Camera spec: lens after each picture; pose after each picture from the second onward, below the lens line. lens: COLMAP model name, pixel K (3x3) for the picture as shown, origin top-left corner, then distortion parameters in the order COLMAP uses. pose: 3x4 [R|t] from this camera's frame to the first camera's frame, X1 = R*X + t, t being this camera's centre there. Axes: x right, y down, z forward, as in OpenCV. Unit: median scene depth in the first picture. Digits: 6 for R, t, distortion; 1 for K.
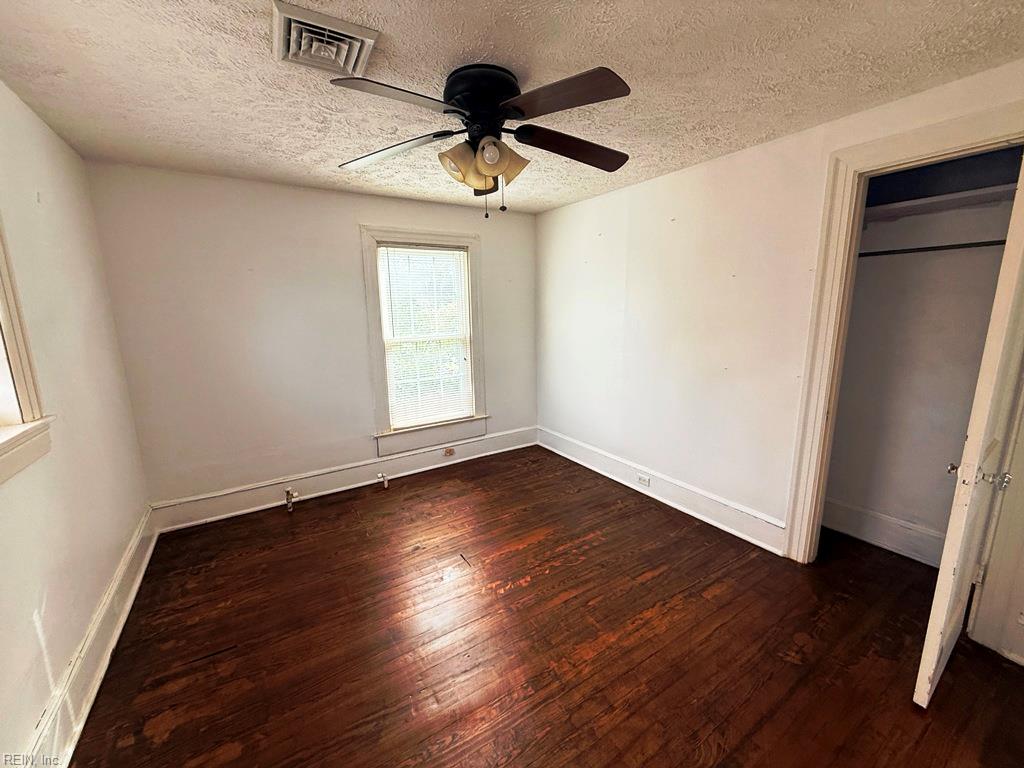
lens RADIAL K [[408.1, 0, 508.2], [0, 408.1, 388.8], [0, 0, 1]] dist [-0.000605, -0.000071]
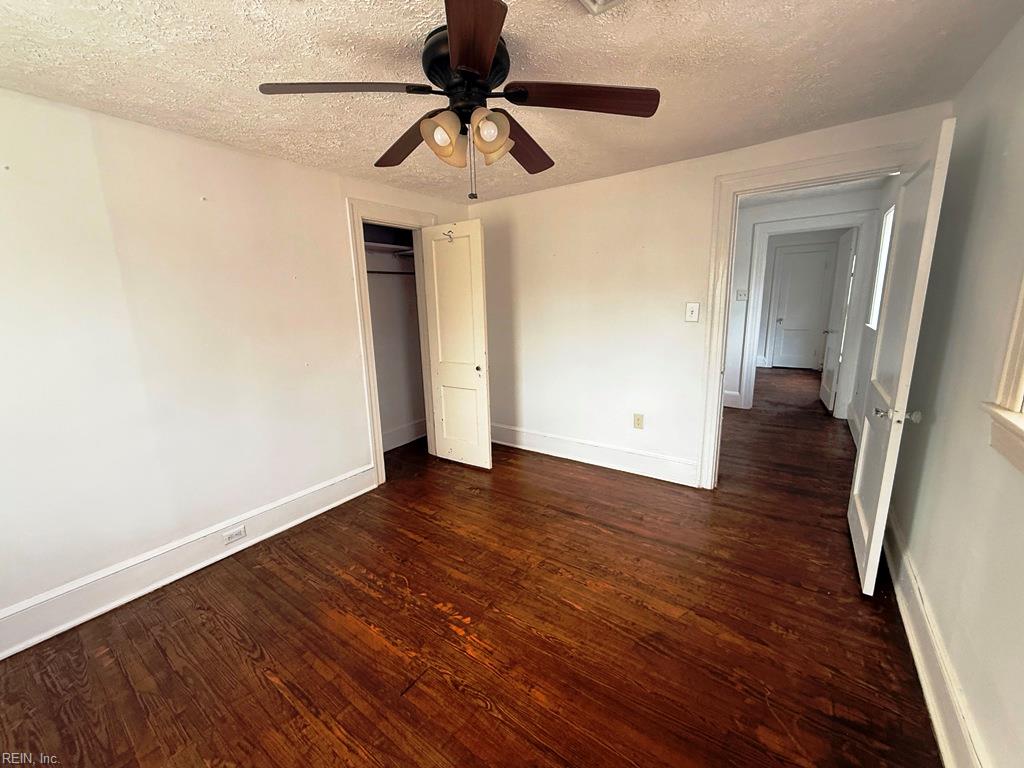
lens RADIAL K [[408.1, 0, 512.2], [0, 408.1, 383.5], [0, 0, 1]] dist [-0.000605, -0.000071]
pose [[-0.379823, -0.163409, 0.910512, -0.683497], [0.217840, 0.940794, 0.259717, -0.172106], [-0.899044, 0.296993, -0.321738, 0.918889]]
